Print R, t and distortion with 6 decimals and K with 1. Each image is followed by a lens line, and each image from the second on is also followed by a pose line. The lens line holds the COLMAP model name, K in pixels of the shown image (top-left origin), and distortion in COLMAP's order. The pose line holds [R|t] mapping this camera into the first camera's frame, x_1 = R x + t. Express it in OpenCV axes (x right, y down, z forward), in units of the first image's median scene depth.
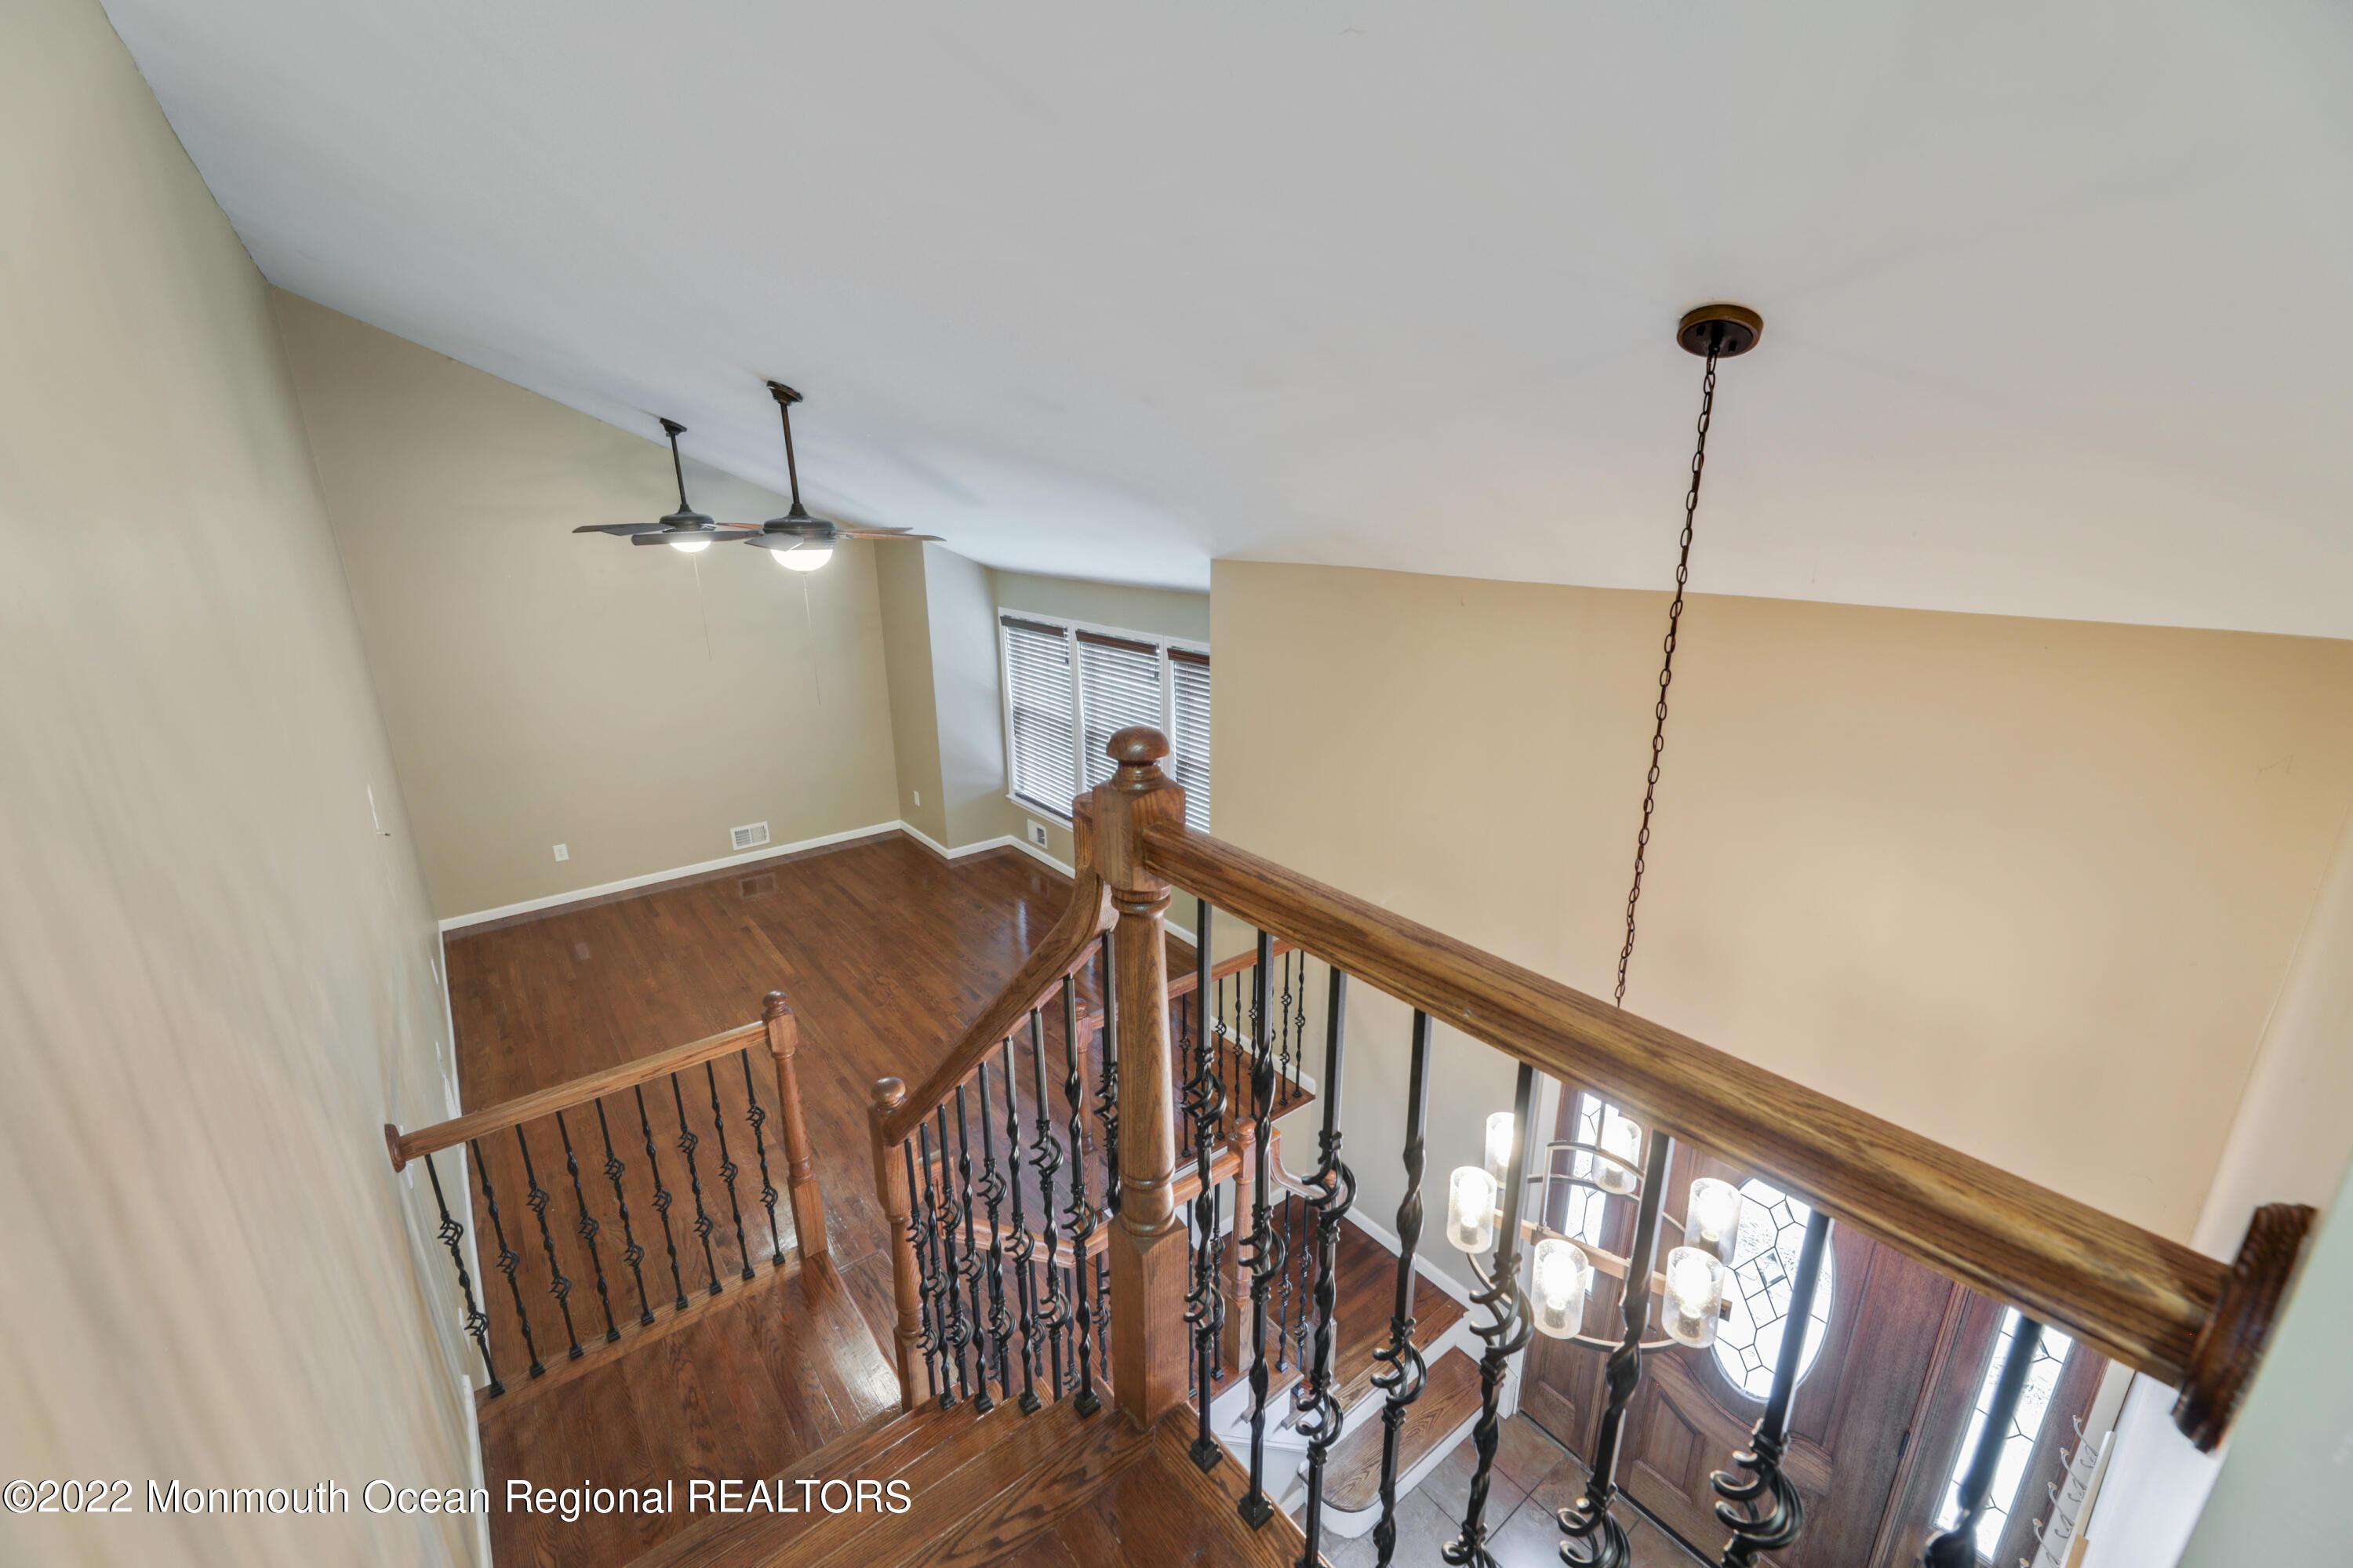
lens RADIAL K [[955.0, 0, 1185.4], [0, 955.0, 778.0], [0, 0, 1]] dist [-0.001329, -0.000147]
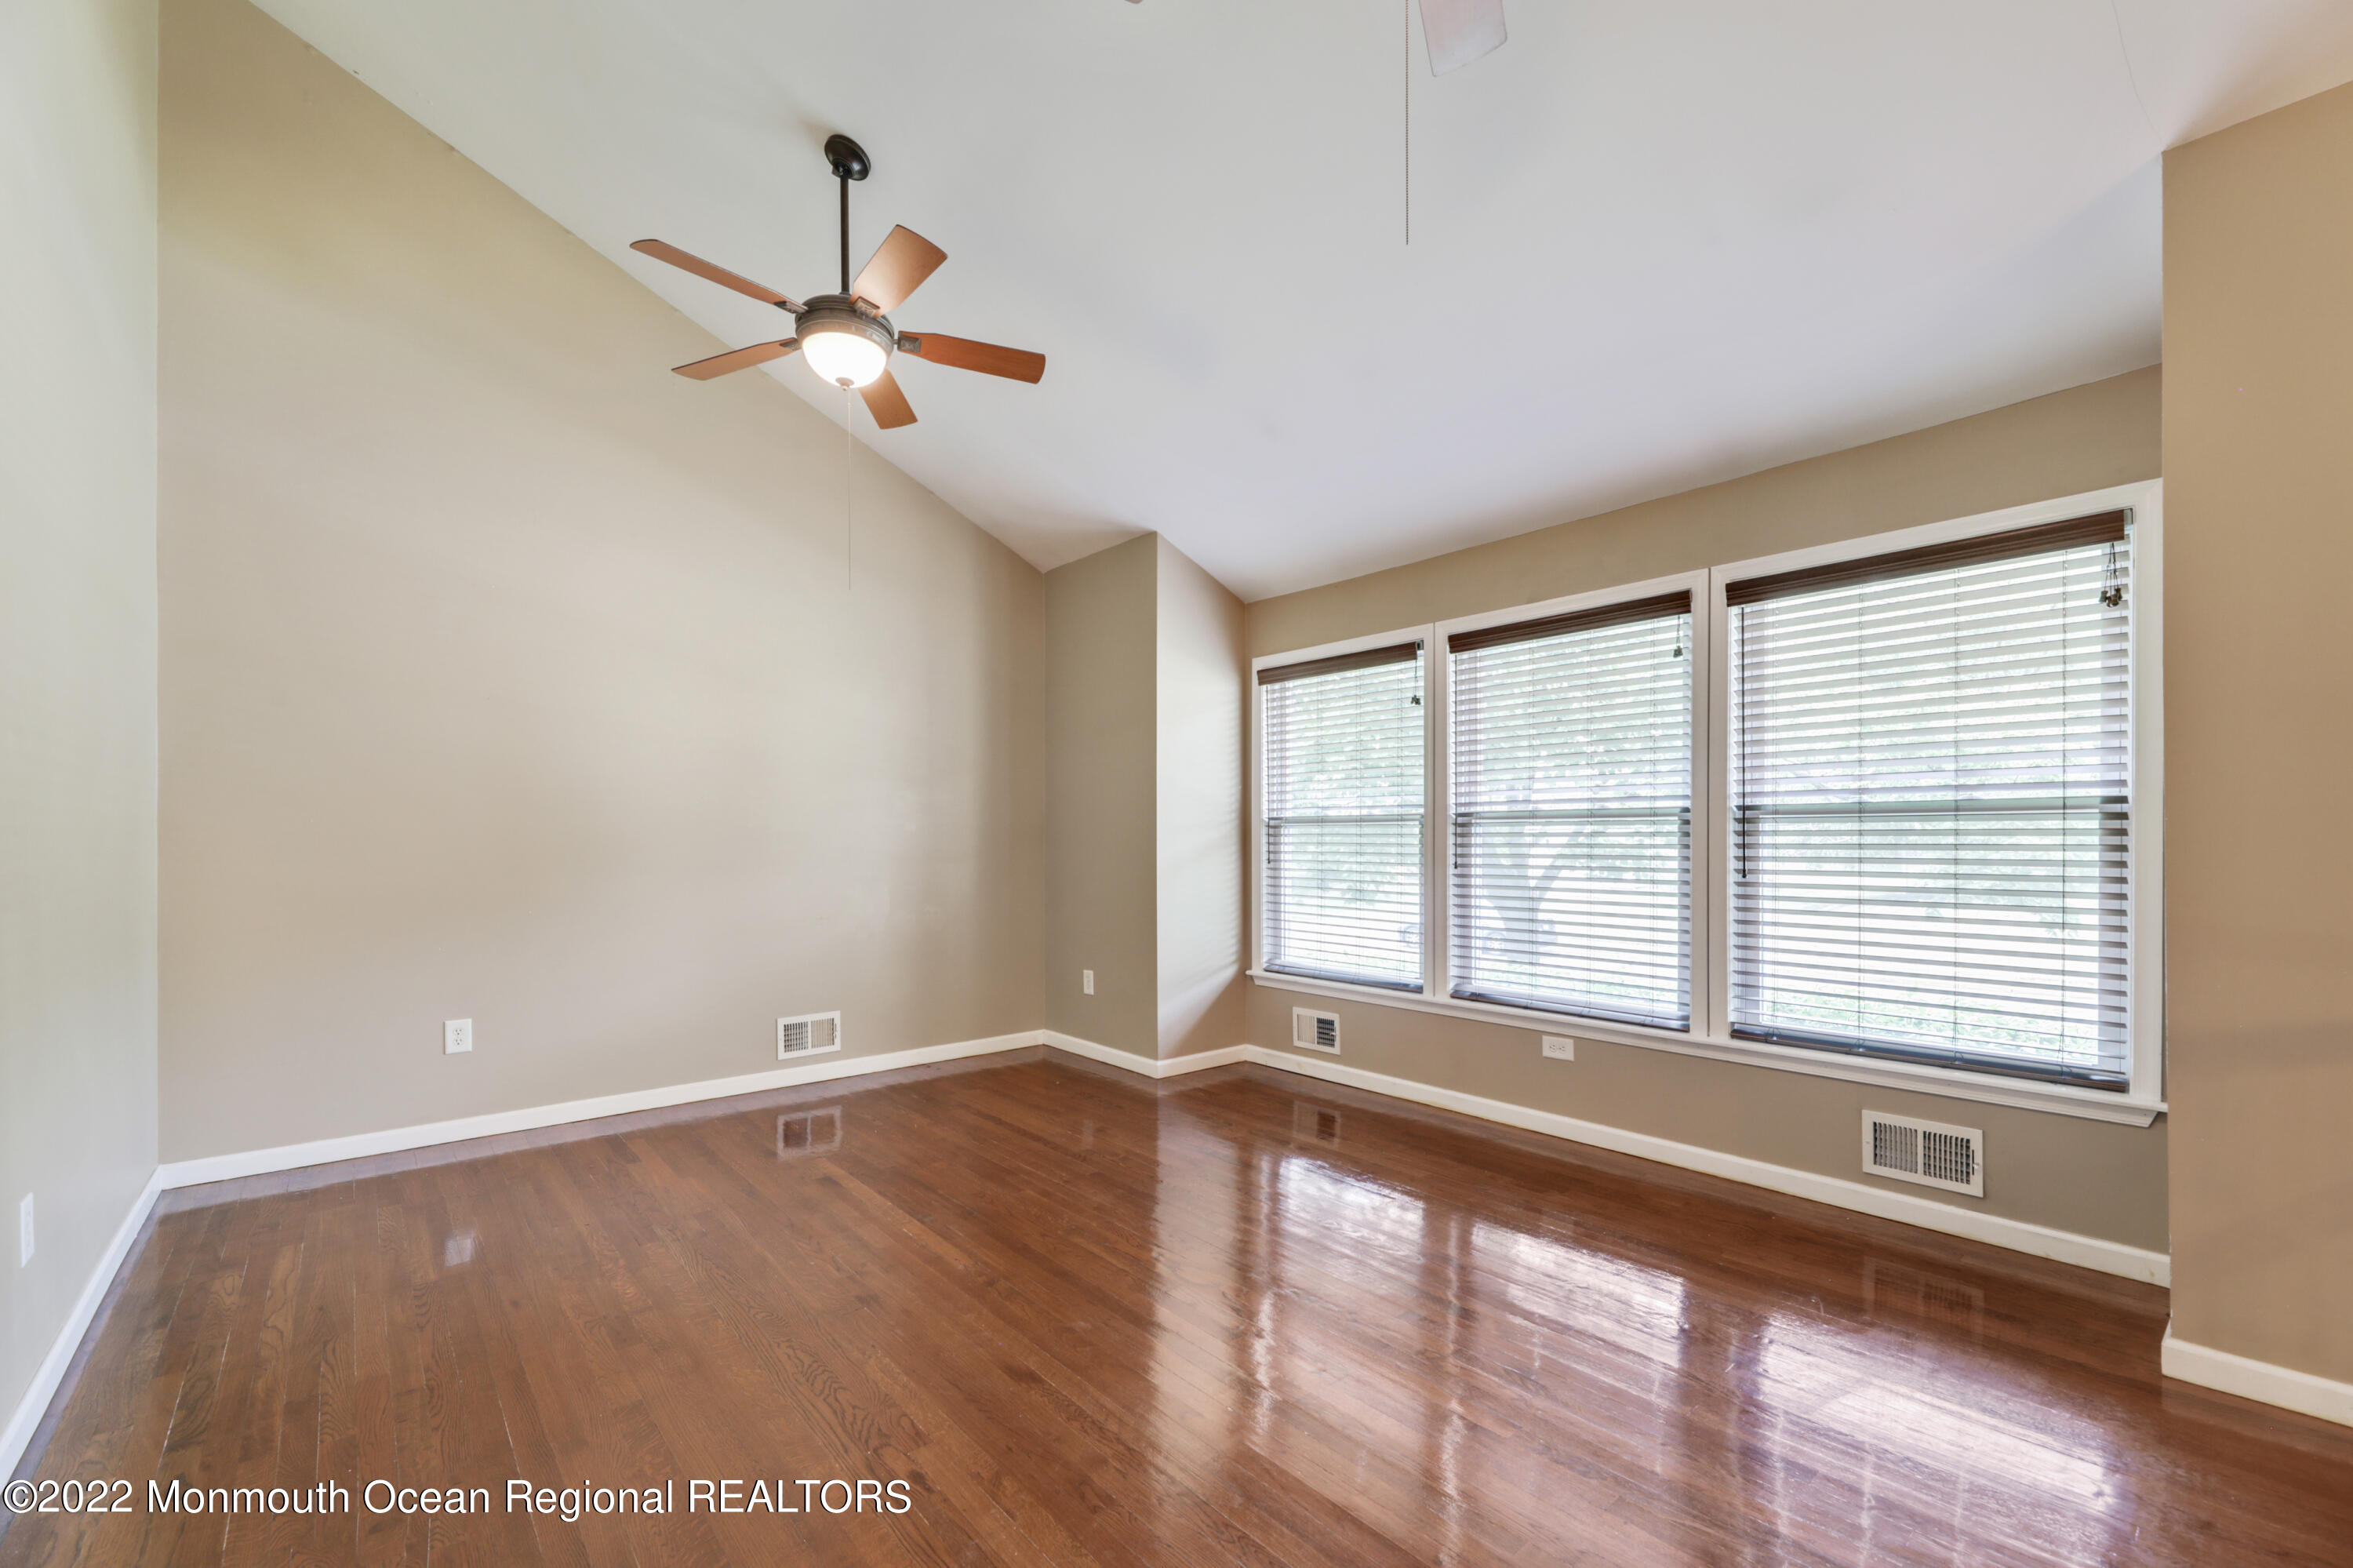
lens RADIAL K [[955.0, 0, 1167.9], [0, 955.0, 842.1], [0, 0, 1]] dist [-0.001329, -0.000147]
pose [[0.999409, 0.004507, 0.034092, -0.273239], [0.005593, 0.956870, -0.290462, 0.120613], [-0.033931, 0.290481, 0.956279, 0.436401]]
